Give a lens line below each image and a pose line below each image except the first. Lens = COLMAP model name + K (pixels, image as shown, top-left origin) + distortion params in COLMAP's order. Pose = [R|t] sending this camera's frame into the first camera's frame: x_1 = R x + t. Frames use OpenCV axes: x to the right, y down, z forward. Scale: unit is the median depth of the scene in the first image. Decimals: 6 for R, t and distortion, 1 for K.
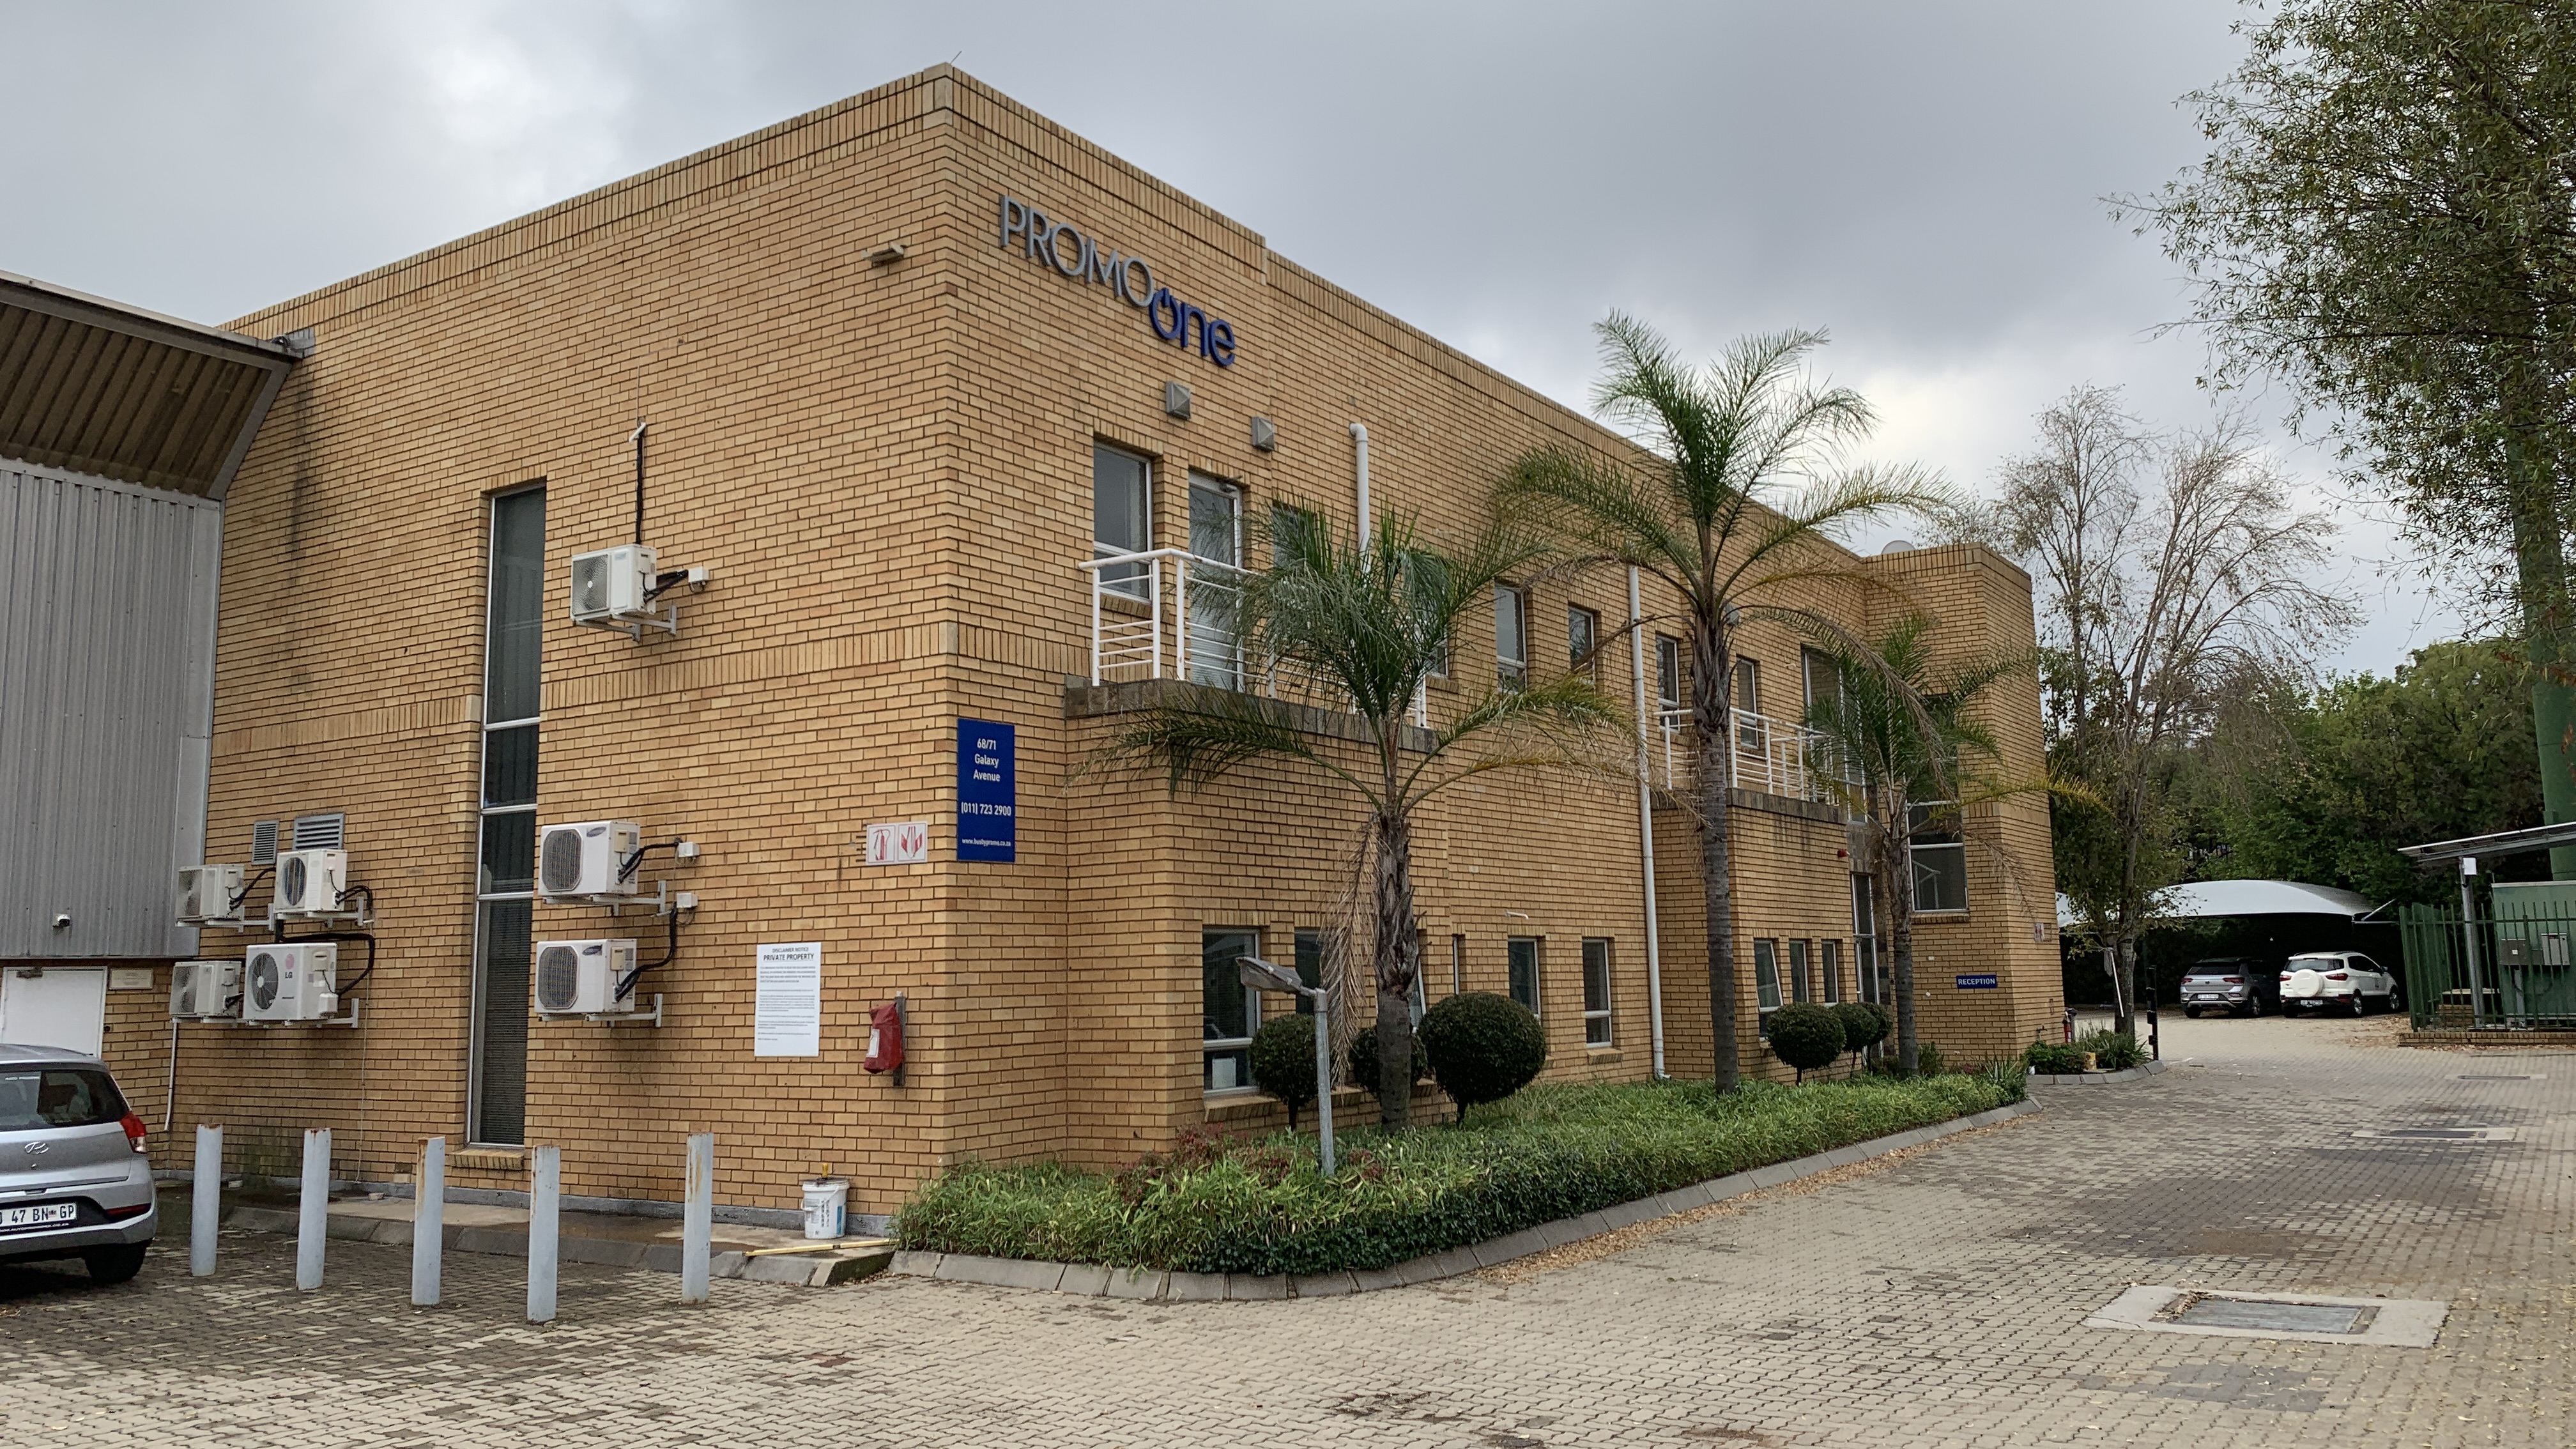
lens RADIAL K [[1852.8, 0, 1276.8], [0, 1852.8, 713.9], [0, 0, 1]] dist [0.050113, -0.024631]
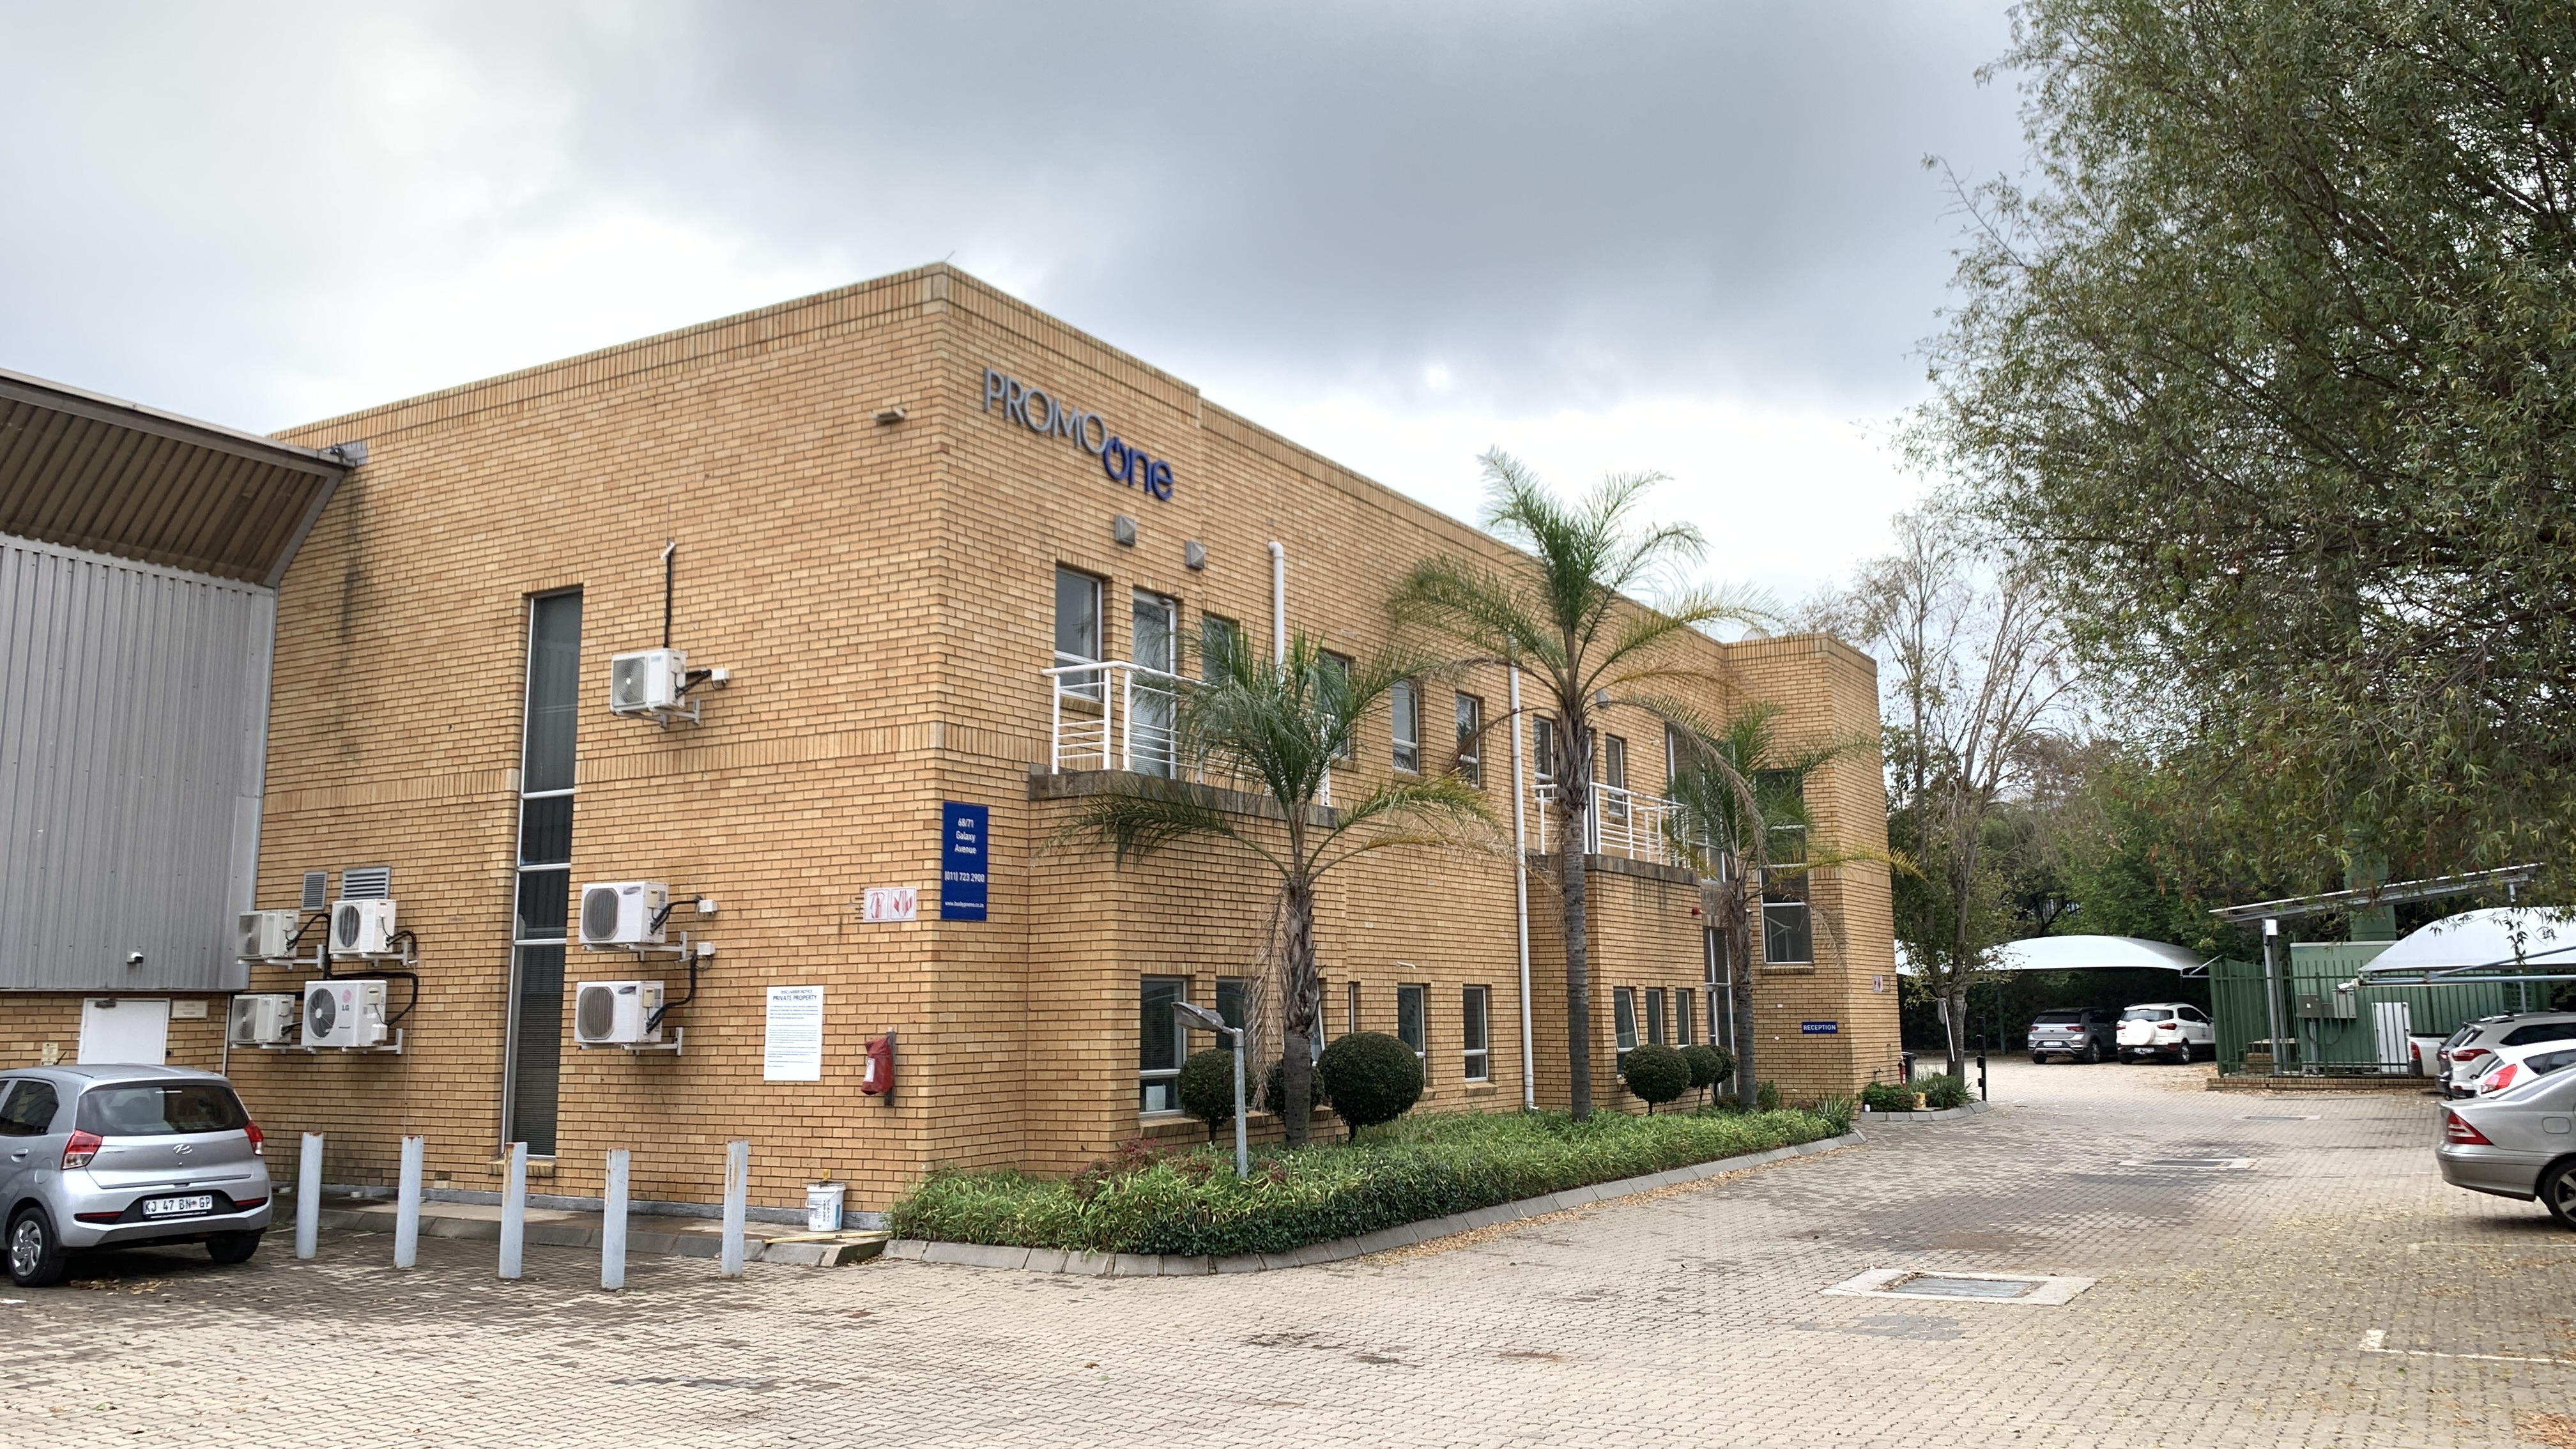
lens RADIAL K [[1898.9, 0, 1272.8], [0, 1898.9, 703.6], [0, 0, 1]] dist [0.069327, -0.075006]
pose [[0.998787, 0.018071, 0.045809, -0.013011], [-0.017077, 0.999612, -0.021992, -0.034100], [-0.046188, 0.021183, 0.998708, -0.228091]]
